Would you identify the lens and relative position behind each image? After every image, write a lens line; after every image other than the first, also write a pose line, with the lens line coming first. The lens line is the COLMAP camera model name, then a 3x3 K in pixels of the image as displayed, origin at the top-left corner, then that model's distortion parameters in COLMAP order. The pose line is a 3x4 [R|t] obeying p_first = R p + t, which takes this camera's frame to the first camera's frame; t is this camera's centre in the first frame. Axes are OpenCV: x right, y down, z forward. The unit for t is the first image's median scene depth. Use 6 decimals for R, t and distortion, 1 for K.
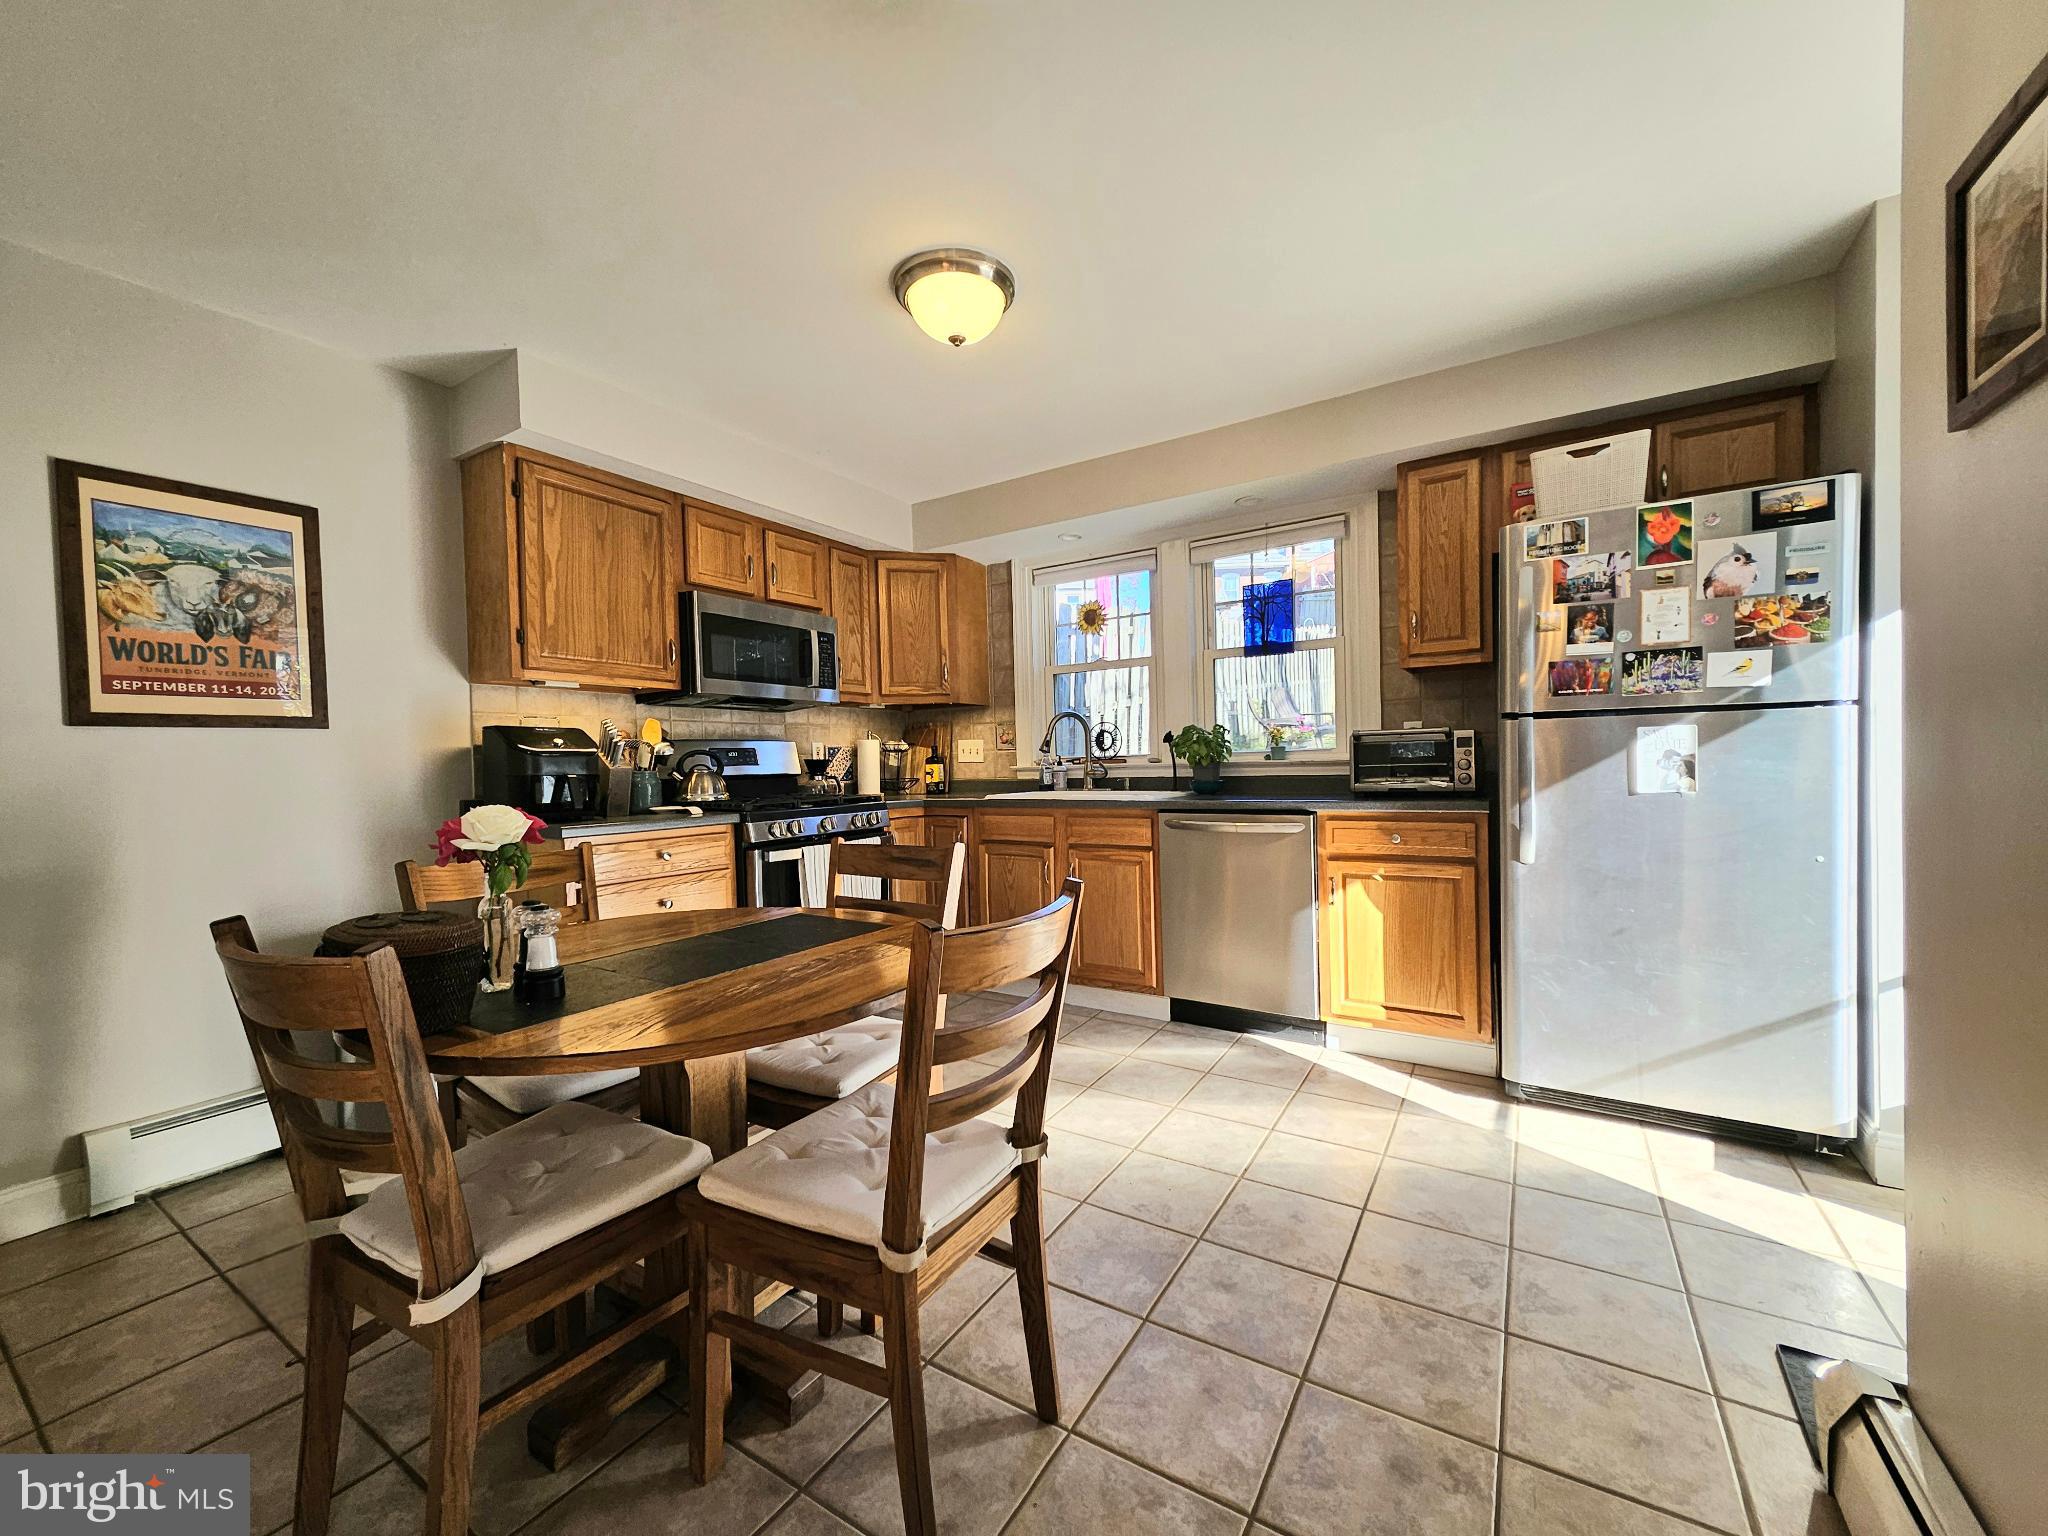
lens RADIAL K [[792.8, 0, 1026.4], [0, 792.8, 776.0], [0, 0, 1]] dist [0.001548, -0.000501]
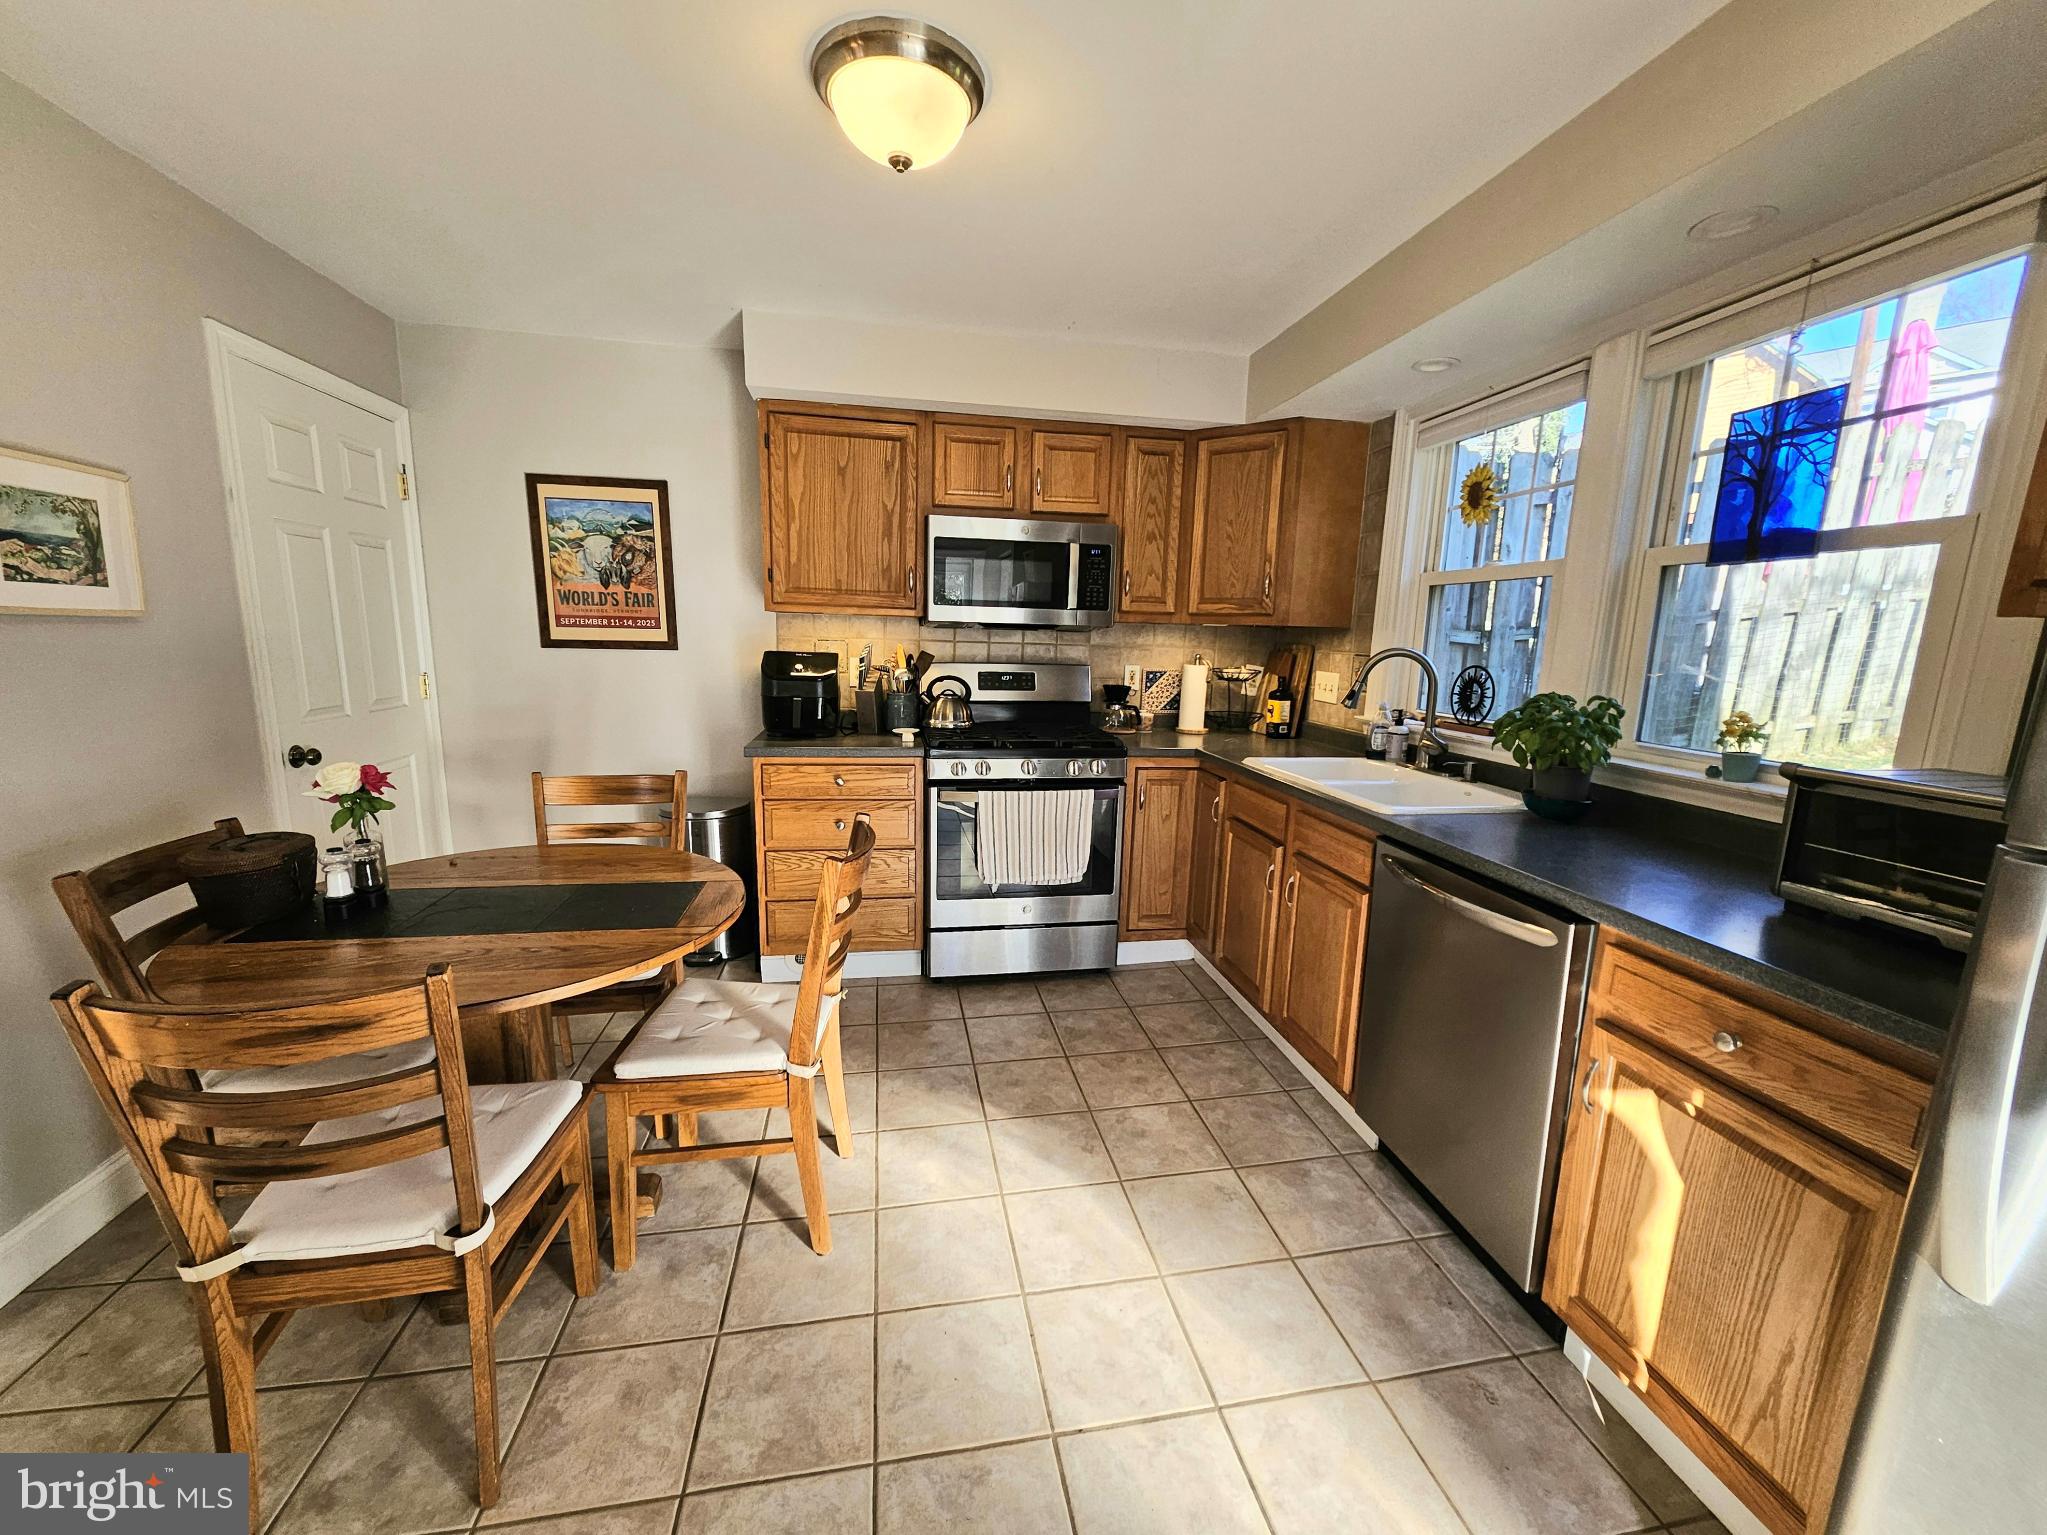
lens RADIAL K [[801.1, 0, 1031.5], [0, 801.1, 777.8], [0, 0, 1]] dist [0.007324, -0.003660]
pose [[0.675937, 0.172157, -0.716569, 0.412586], [-0.056187, 0.981540, 0.182815, -0.096809], [0.734815, -0.083310, 0.673132, 0.374426]]
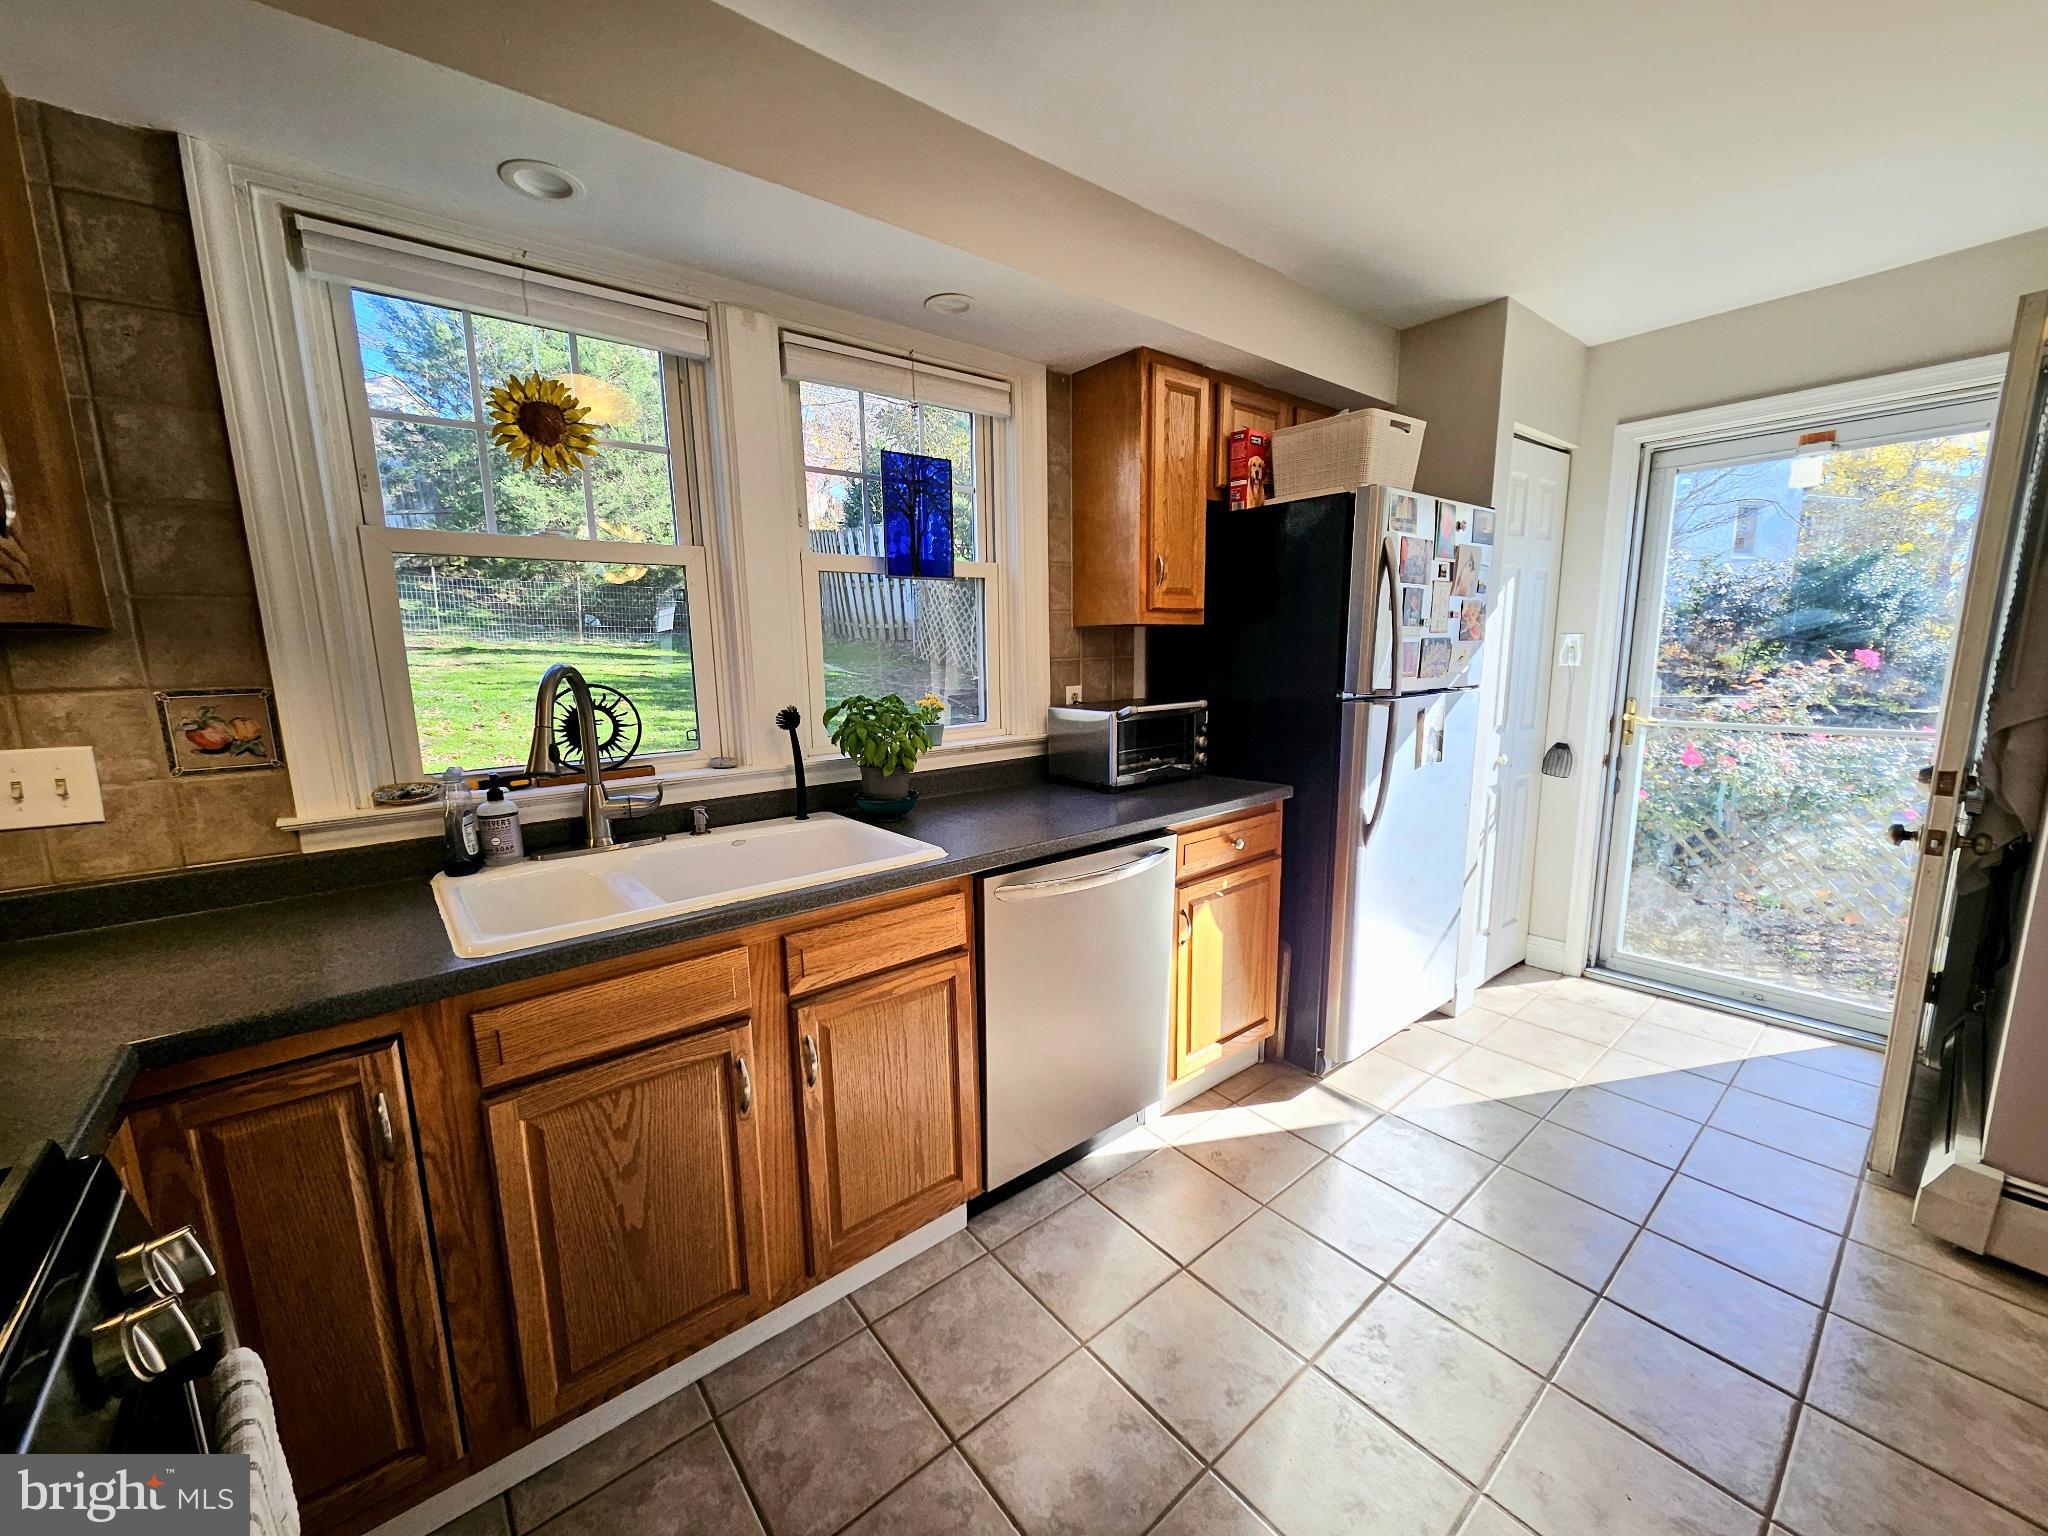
lens RADIAL K [[799.4, 0, 1024.8], [0, 799.4, 782.3], [0, 0, 1]] dist [0.003932, -0.000435]
pose [[0.312824, -0.141834, 0.939162, -0.305309], [0.027635, 0.989728, 0.140266, -0.087455], [-0.949409, -0.017925, 0.313530, 0.789797]]
